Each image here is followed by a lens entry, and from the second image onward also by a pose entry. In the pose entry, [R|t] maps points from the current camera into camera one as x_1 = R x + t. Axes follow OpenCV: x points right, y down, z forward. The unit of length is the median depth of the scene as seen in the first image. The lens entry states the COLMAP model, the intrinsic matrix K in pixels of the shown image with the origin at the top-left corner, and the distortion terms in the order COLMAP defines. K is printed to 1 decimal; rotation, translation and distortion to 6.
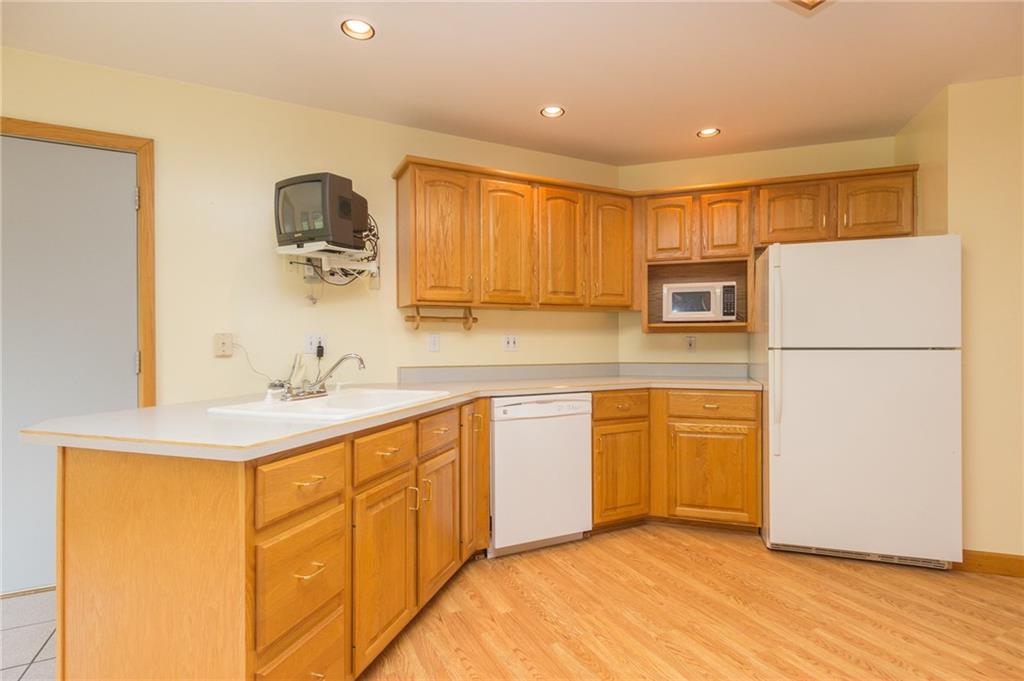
lens RADIAL K [[496.0, 0, 509.5], [0, 496.0, 346.3], [0, 0, 1]] dist [0.002902, -0.000181]
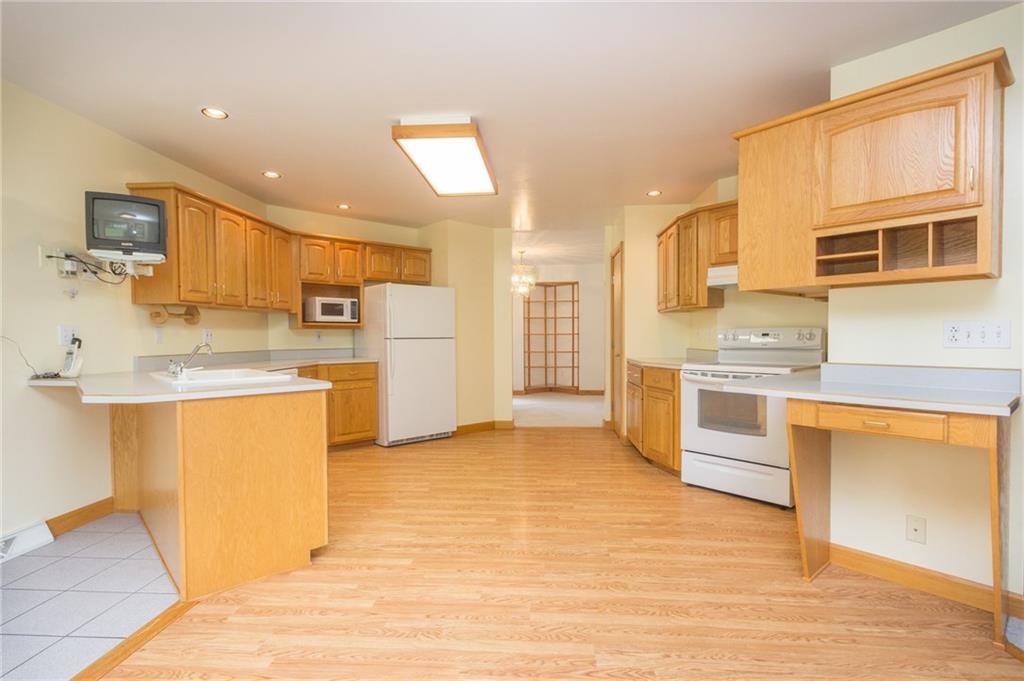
lens RADIAL K [[496.0, 0, 513.0], [0, 496.0, 341.5], [0, 0, 1]] dist [0.002902, -0.000181]
pose [[0.497567, -0.008371, 0.867385, -0.731526], [0.004421, 0.999965, 0.007114, 0.003063], [-0.867414, 0.000295, 0.497586, -0.288759]]
